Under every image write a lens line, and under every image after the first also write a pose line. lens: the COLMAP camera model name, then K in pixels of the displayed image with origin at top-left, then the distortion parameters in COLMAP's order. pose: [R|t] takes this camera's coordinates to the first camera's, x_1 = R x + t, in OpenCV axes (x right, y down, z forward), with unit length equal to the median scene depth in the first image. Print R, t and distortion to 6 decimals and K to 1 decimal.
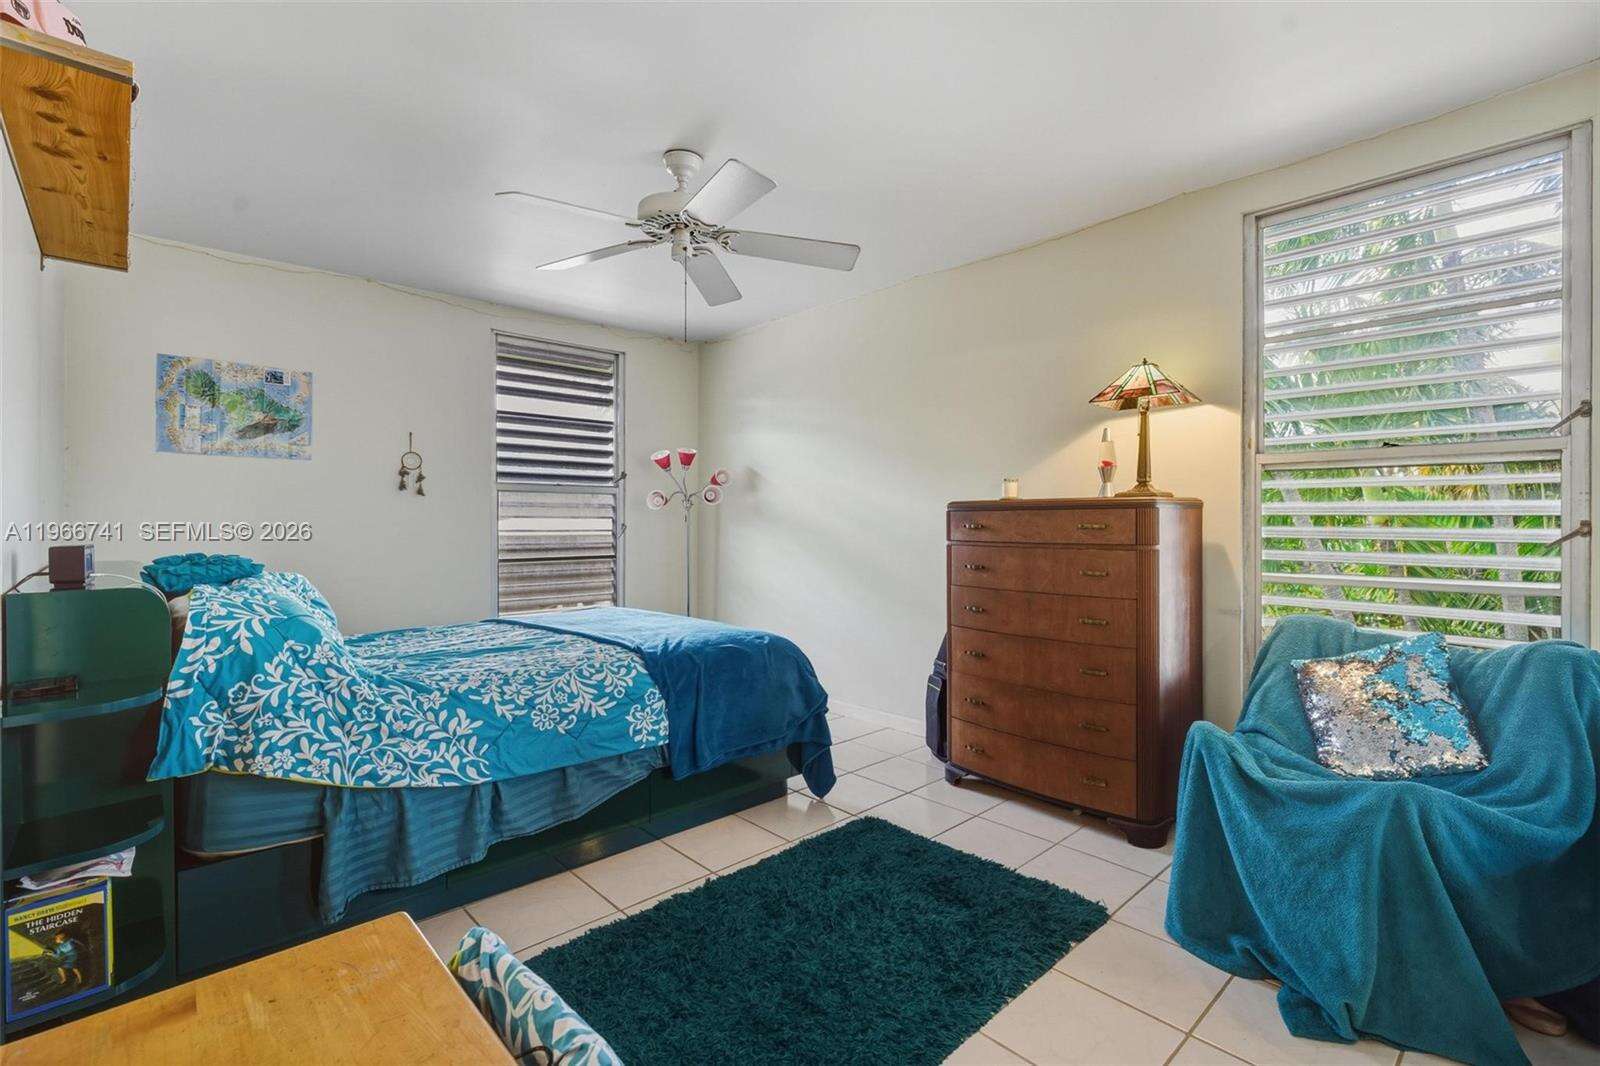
lens RADIAL K [[721.9, 0, 800.4], [0, 721.9, 525.2], [0, 0, 1]] dist [-0.001331, -0.000142]
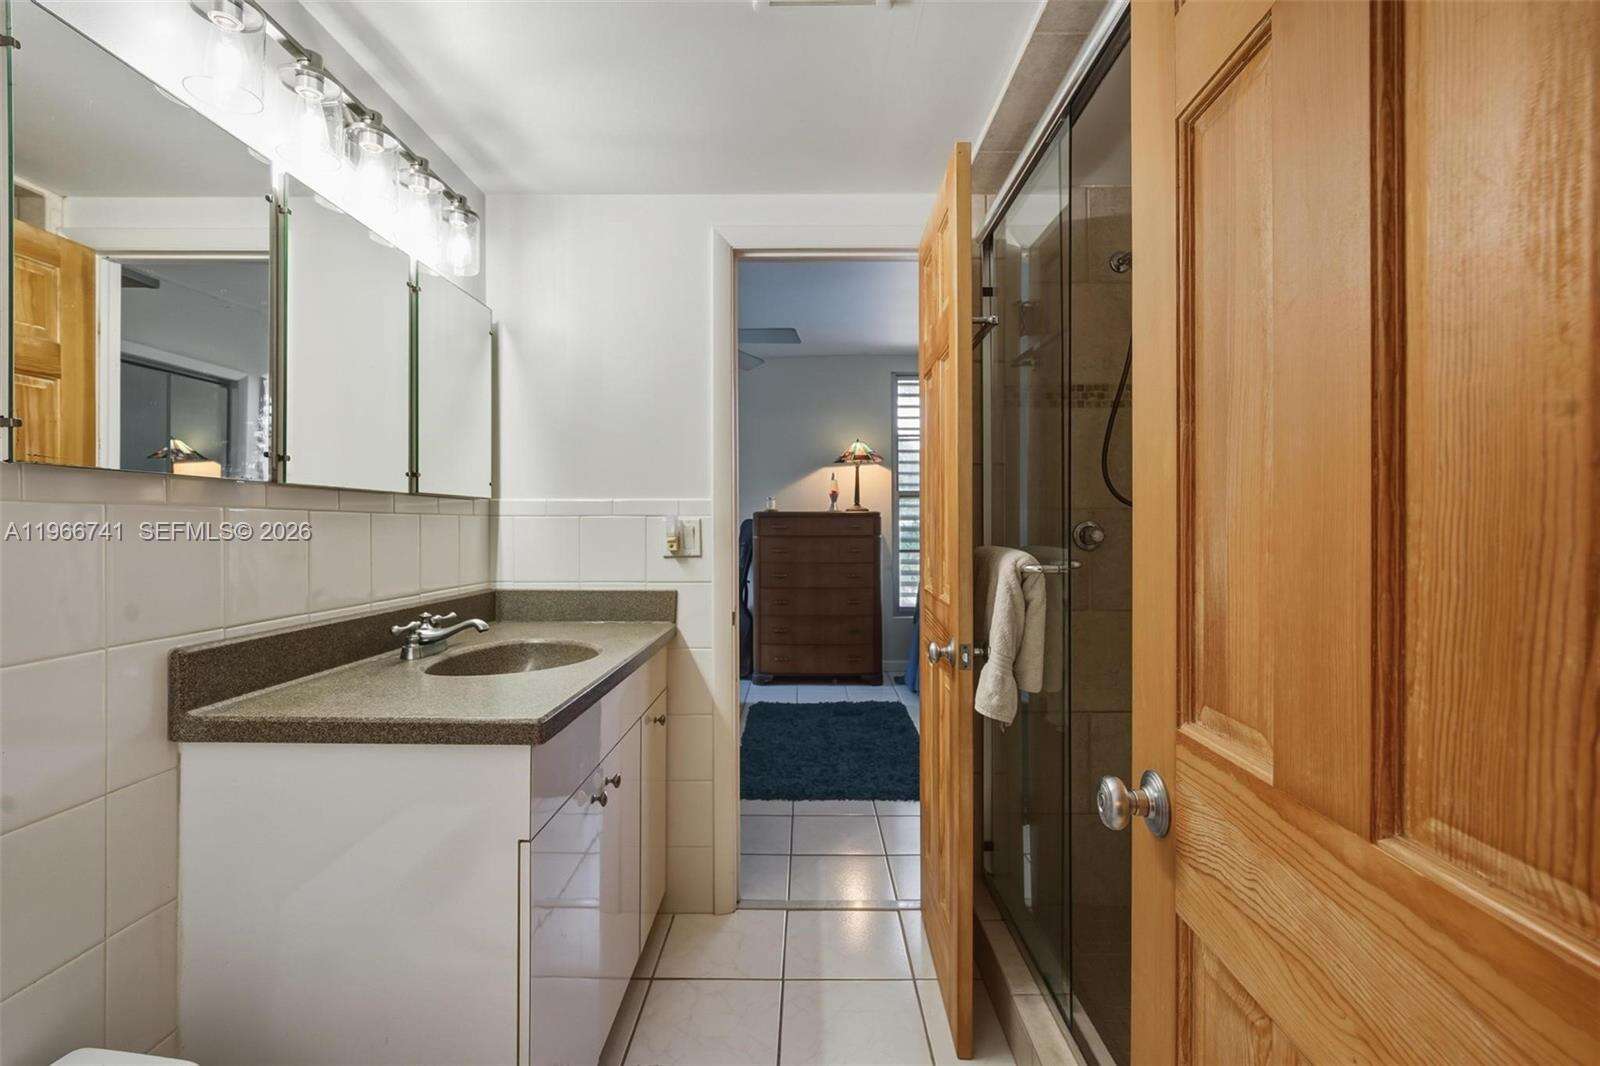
lens RADIAL K [[721.9, 0, 800.4], [0, 721.9, 525.2], [0, 0, 1]] dist [-0.001331, -0.000142]
pose [[0.693413, -0.001542, 0.720539, -1.017926], [0.005690, 0.999978, -0.003336, 0.003958], [-0.720518, 0.006413, 0.693407, -0.219230]]
